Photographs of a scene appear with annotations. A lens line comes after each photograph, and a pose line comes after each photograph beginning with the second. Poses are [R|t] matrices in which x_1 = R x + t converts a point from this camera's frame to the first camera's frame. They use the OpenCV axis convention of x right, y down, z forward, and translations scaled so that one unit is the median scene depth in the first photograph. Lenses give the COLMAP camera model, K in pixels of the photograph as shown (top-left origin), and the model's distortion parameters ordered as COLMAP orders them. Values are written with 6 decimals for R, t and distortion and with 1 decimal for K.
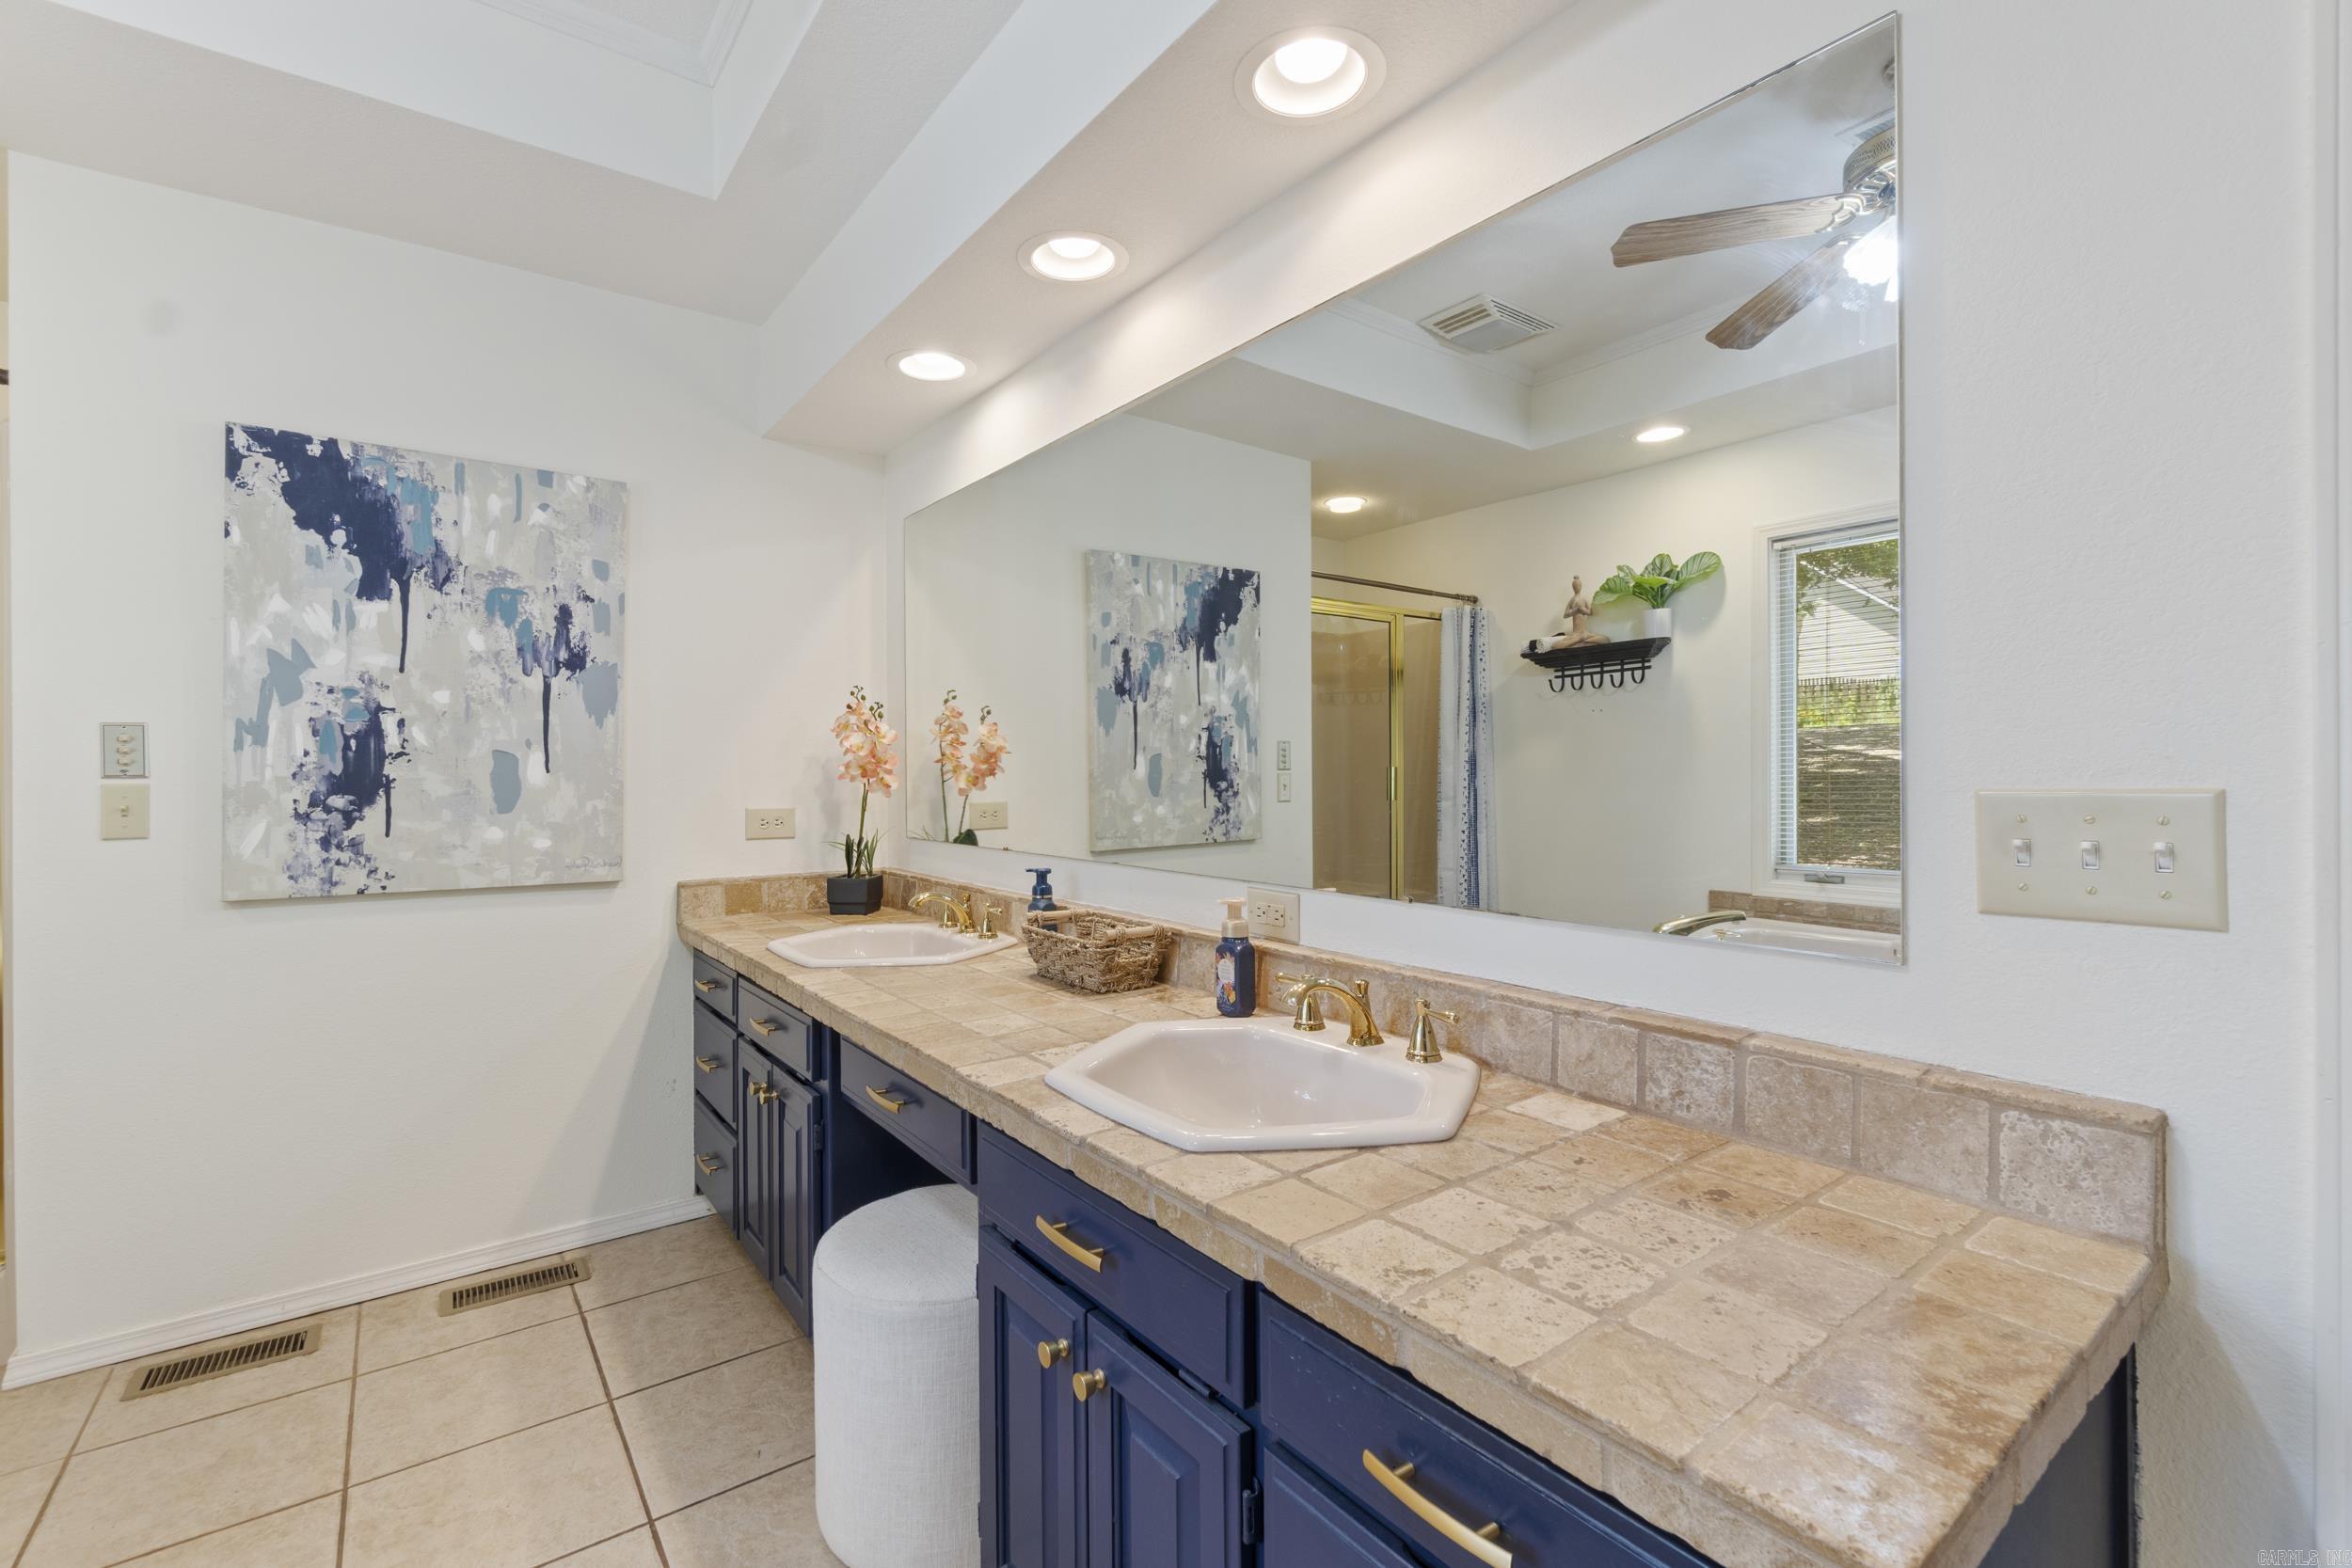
lens RADIAL K [[1026.7, 0, 1172.3], [0, 1026.7, 772.0], [0, 0, 1]] dist [-0.002194, -0.000633]
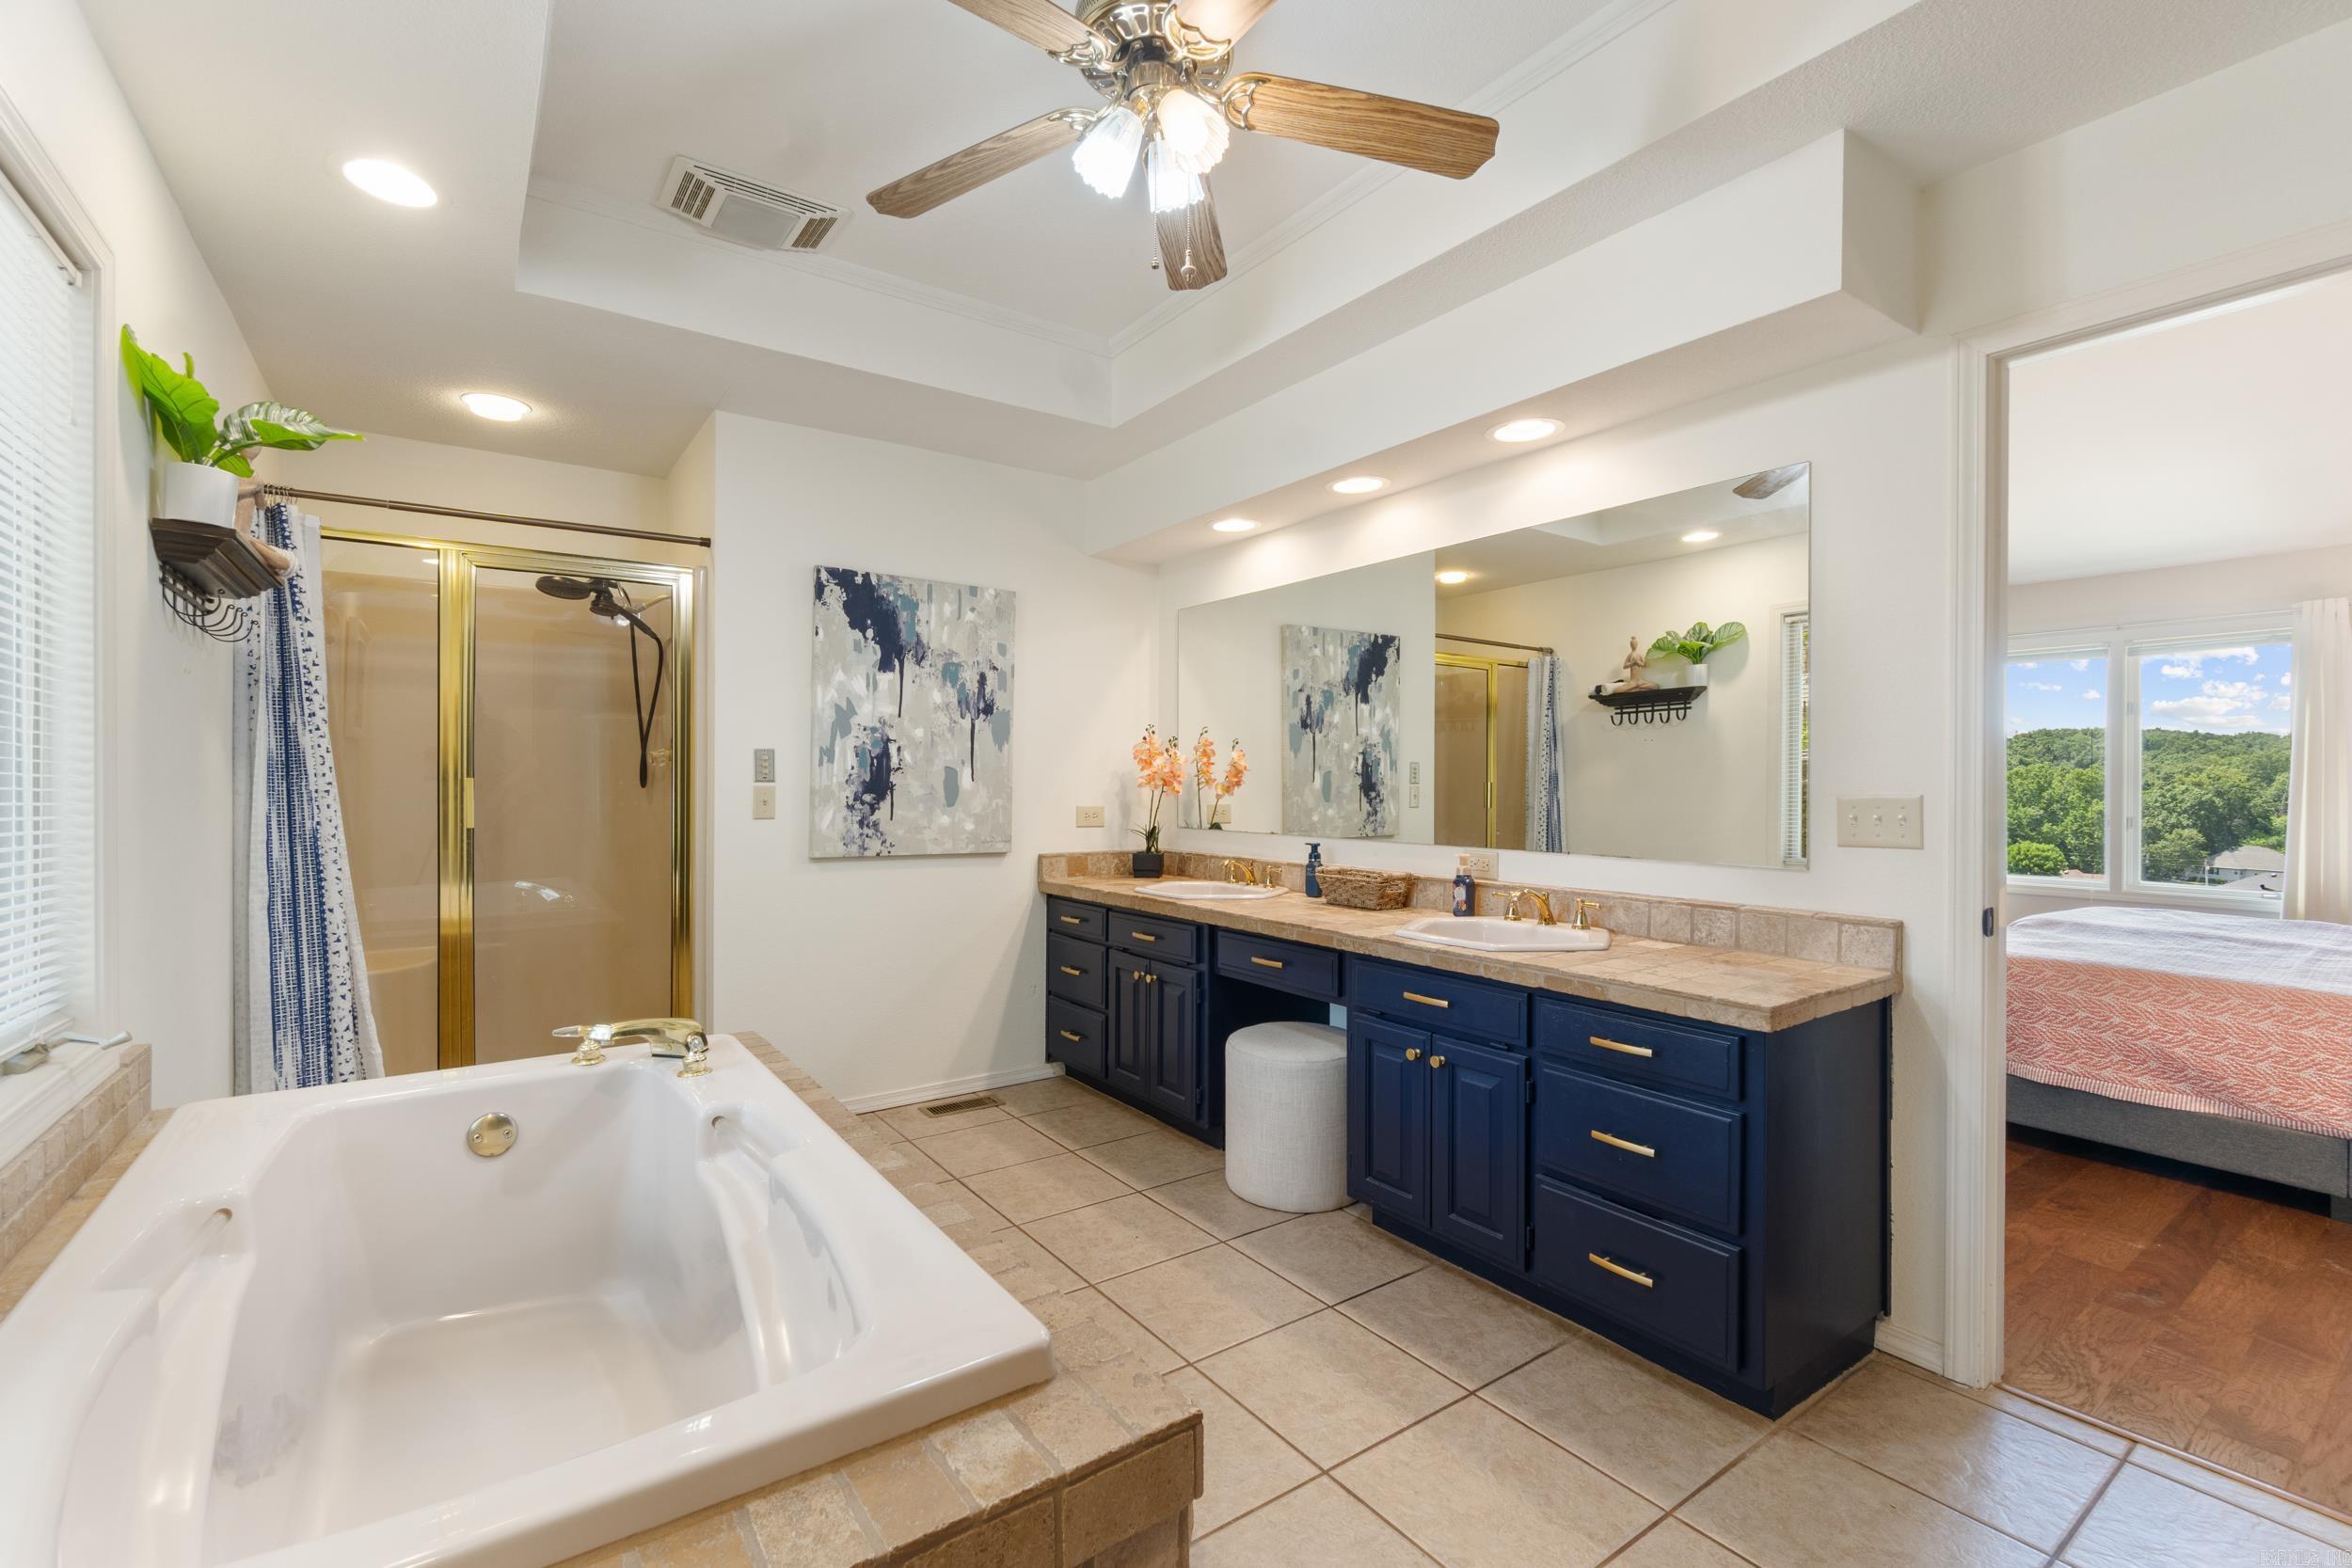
lens RADIAL K [[1026.7, 0, 1174.0], [0, 1026.7, 785.0], [0, 0, 1]] dist [-0.002194, -0.000633]
pose [[0.999649, 0.009496, -0.024722, -0.283215], [-0.009478, 0.999955, 0.000839, 0.002518], [0.024728, -0.000605, 0.999694, -0.575863]]
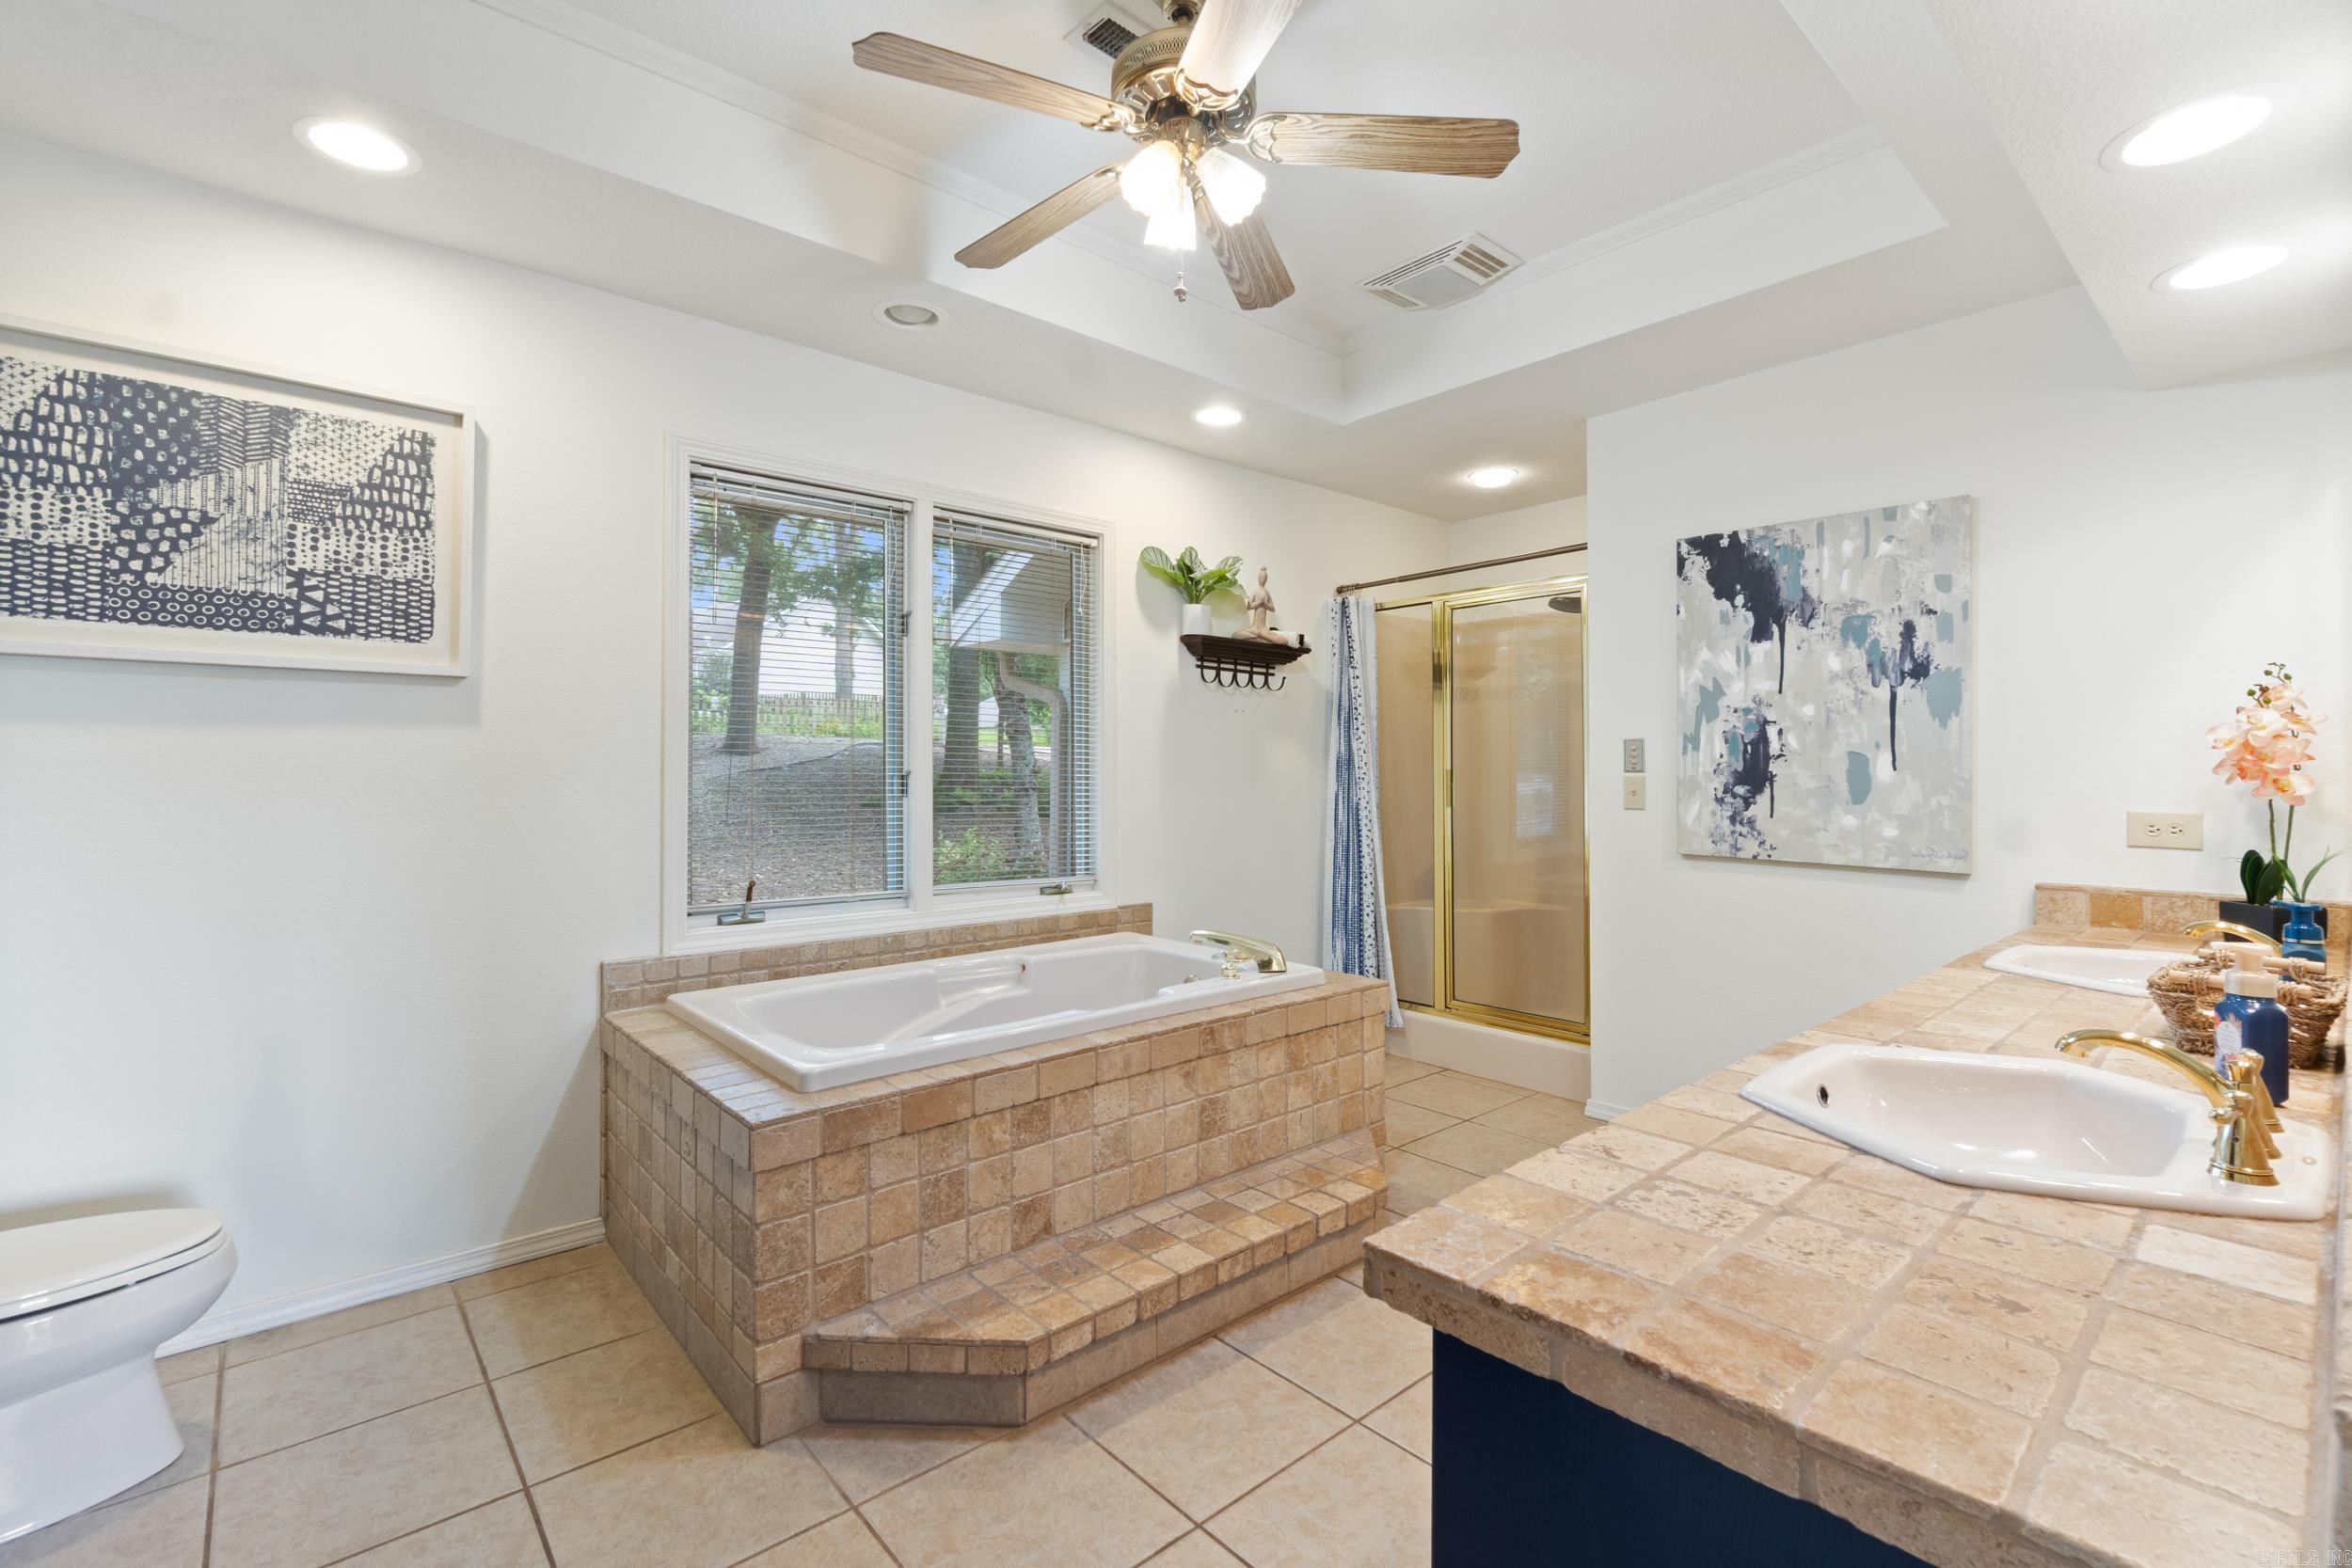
lens RADIAL K [[1026.7, 0, 1147.7], [0, 1026.7, 749.6], [0, 0, 1]] dist [-0.002194, -0.000633]
pose [[0.058869, -0.014615, -0.998159, 0.508834], [-0.004804, 0.999877, -0.014924, -0.001640], [0.998254, 0.005674, 0.058791, 0.111714]]
